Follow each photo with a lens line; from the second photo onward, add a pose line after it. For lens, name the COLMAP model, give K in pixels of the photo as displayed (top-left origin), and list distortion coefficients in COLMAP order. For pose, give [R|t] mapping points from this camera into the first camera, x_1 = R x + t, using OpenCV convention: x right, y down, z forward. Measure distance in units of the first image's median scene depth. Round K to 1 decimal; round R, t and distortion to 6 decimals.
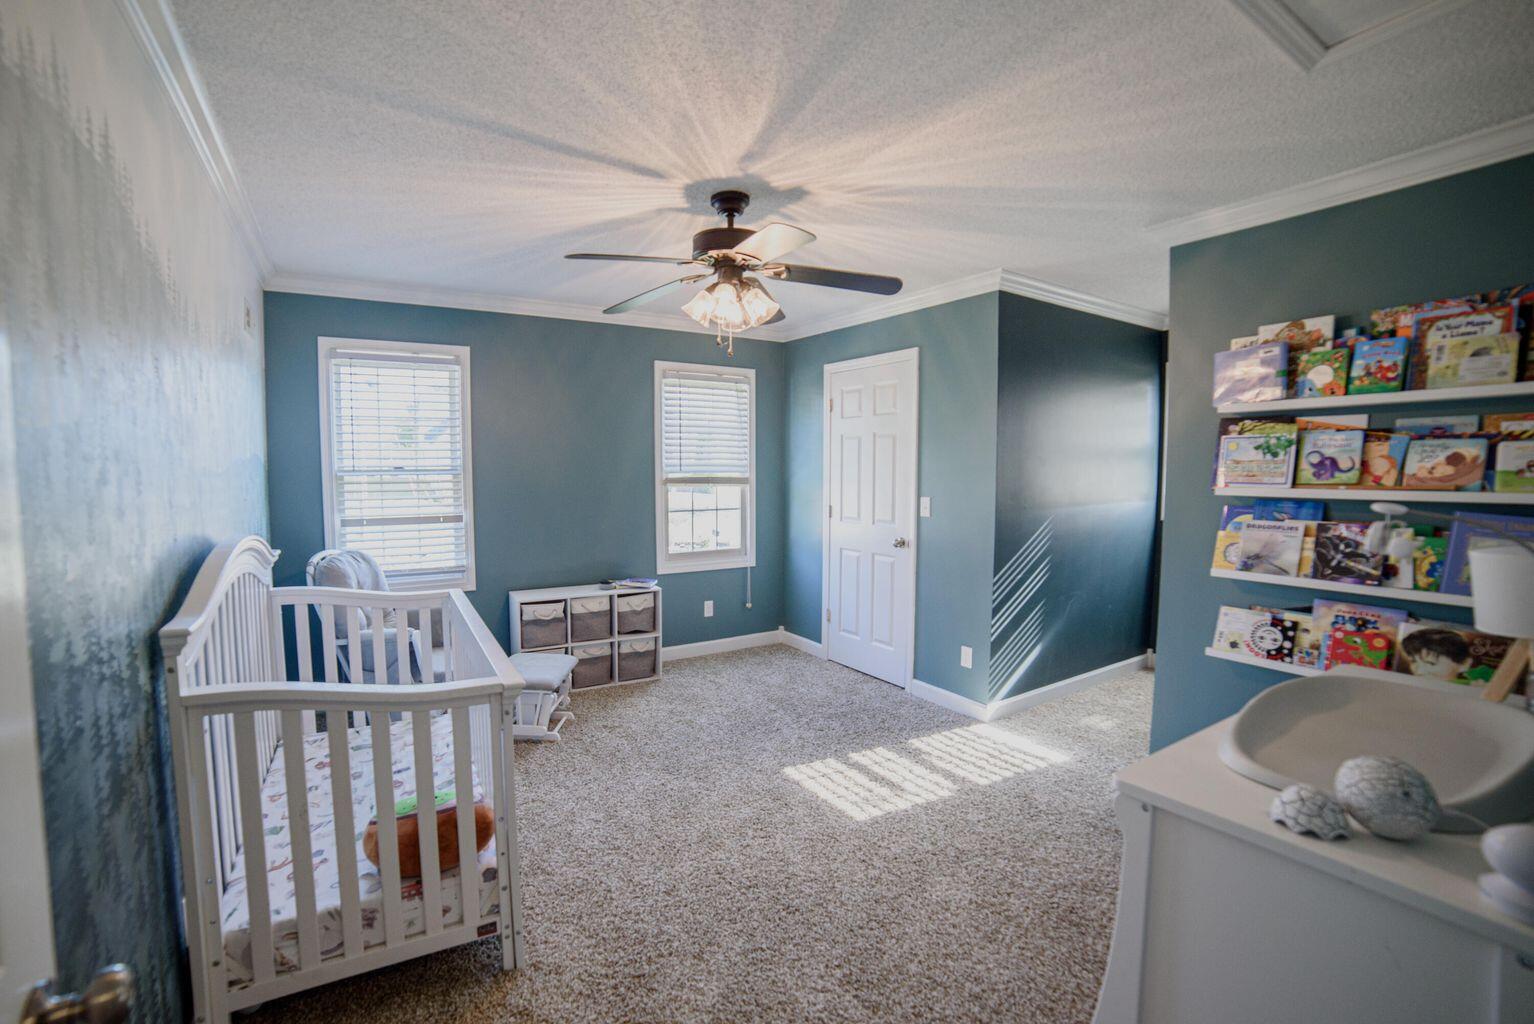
lens RADIAL K [[650.8, 0, 770.1], [0, 650.8, 513.5], [0, 0, 1]] dist [-0.076594, 0.020441]
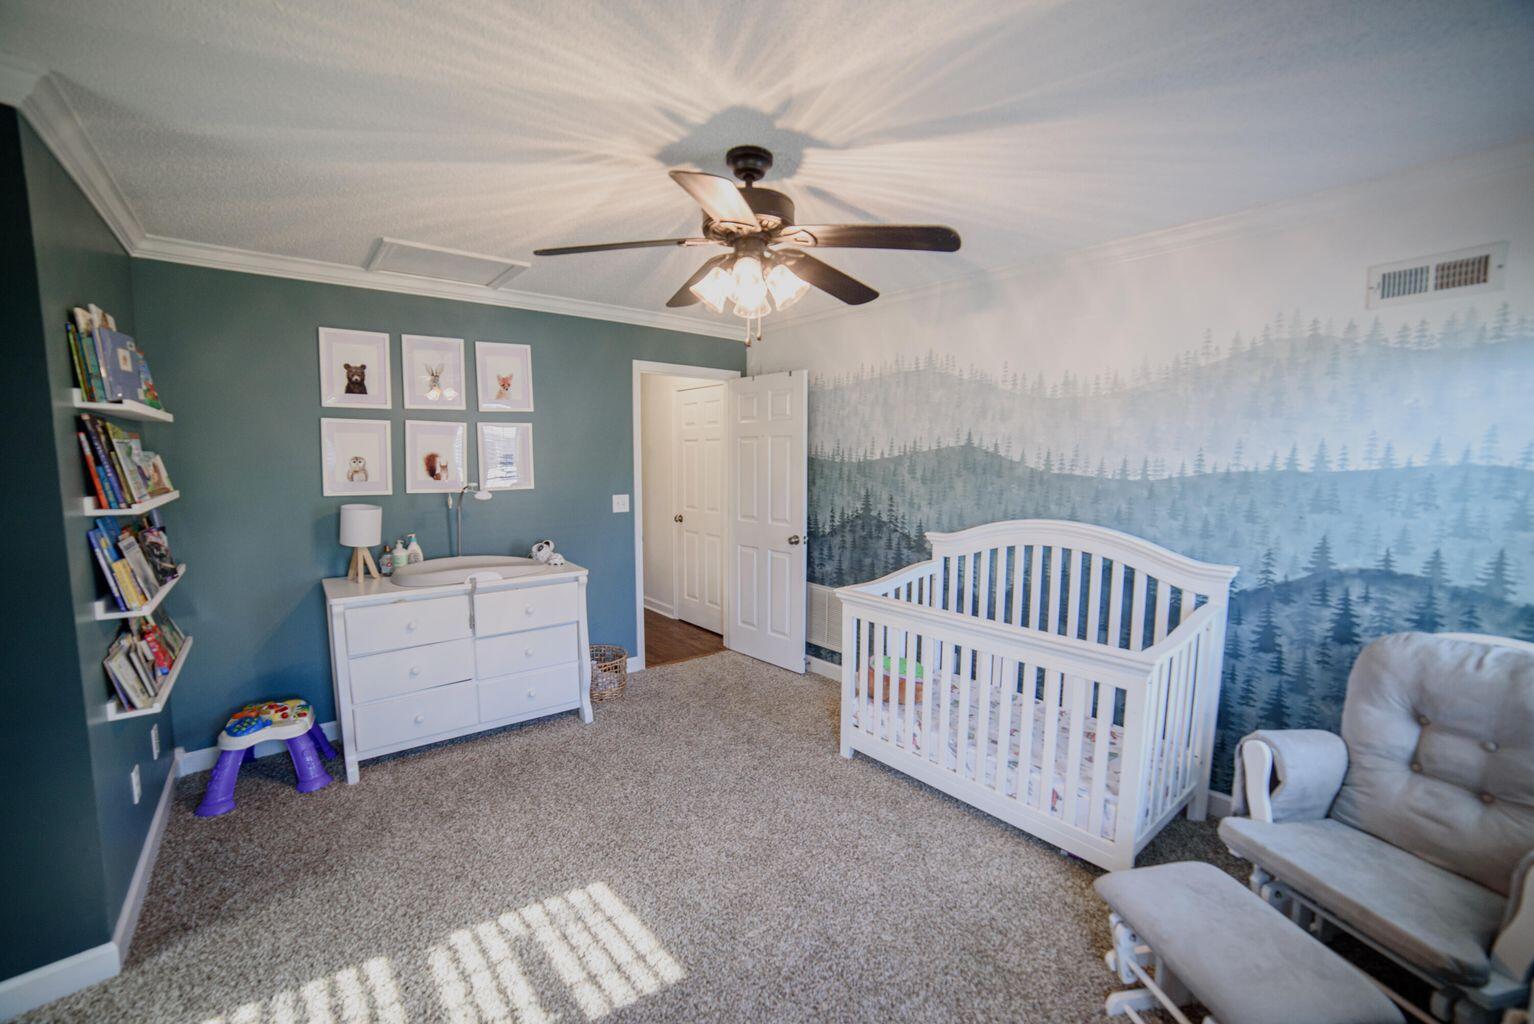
lens RADIAL K [[650.8, 0, 766.8], [0, 650.8, 518.3], [0, 0, 1]] dist [-0.076594, 0.020441]
pose [[-0.995465, 0.001954, -0.095109, -0.004364], [-0.013718, 0.986391, 0.163845, -0.150437], [0.094135, 0.164407, -0.981890, 1.702905]]
